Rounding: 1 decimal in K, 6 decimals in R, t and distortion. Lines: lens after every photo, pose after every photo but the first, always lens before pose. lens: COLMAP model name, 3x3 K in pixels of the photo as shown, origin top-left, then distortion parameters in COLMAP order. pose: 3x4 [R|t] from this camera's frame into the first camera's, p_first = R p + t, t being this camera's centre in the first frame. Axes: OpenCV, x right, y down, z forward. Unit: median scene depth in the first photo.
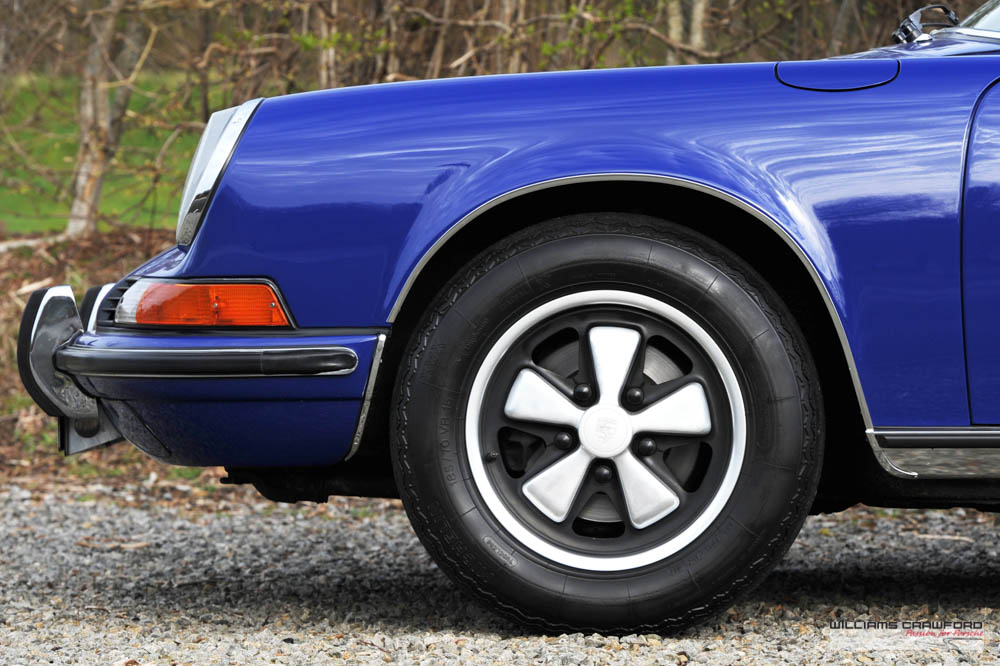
lens RADIAL K [[4016.3, 0, 500.1], [0, 4016.3, 333.8], [0, 0, 1]] dist [-0.165618, 0.000000]
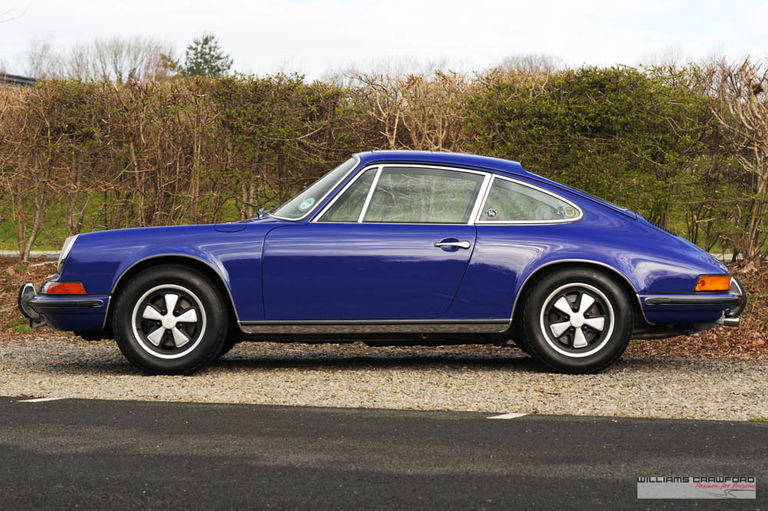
lens RADIAL K [[1745.9, 0, 383.8], [0, 1745.9, 255.4], [0, 0, 1]] dist [-0.081686, 0.000000]
pose [[0.999932, -0.004482, 0.010772, 0.210505], [0.004574, 0.999953, -0.008504, -0.023204], [-0.010733, 0.008553, 0.999906, -0.643513]]
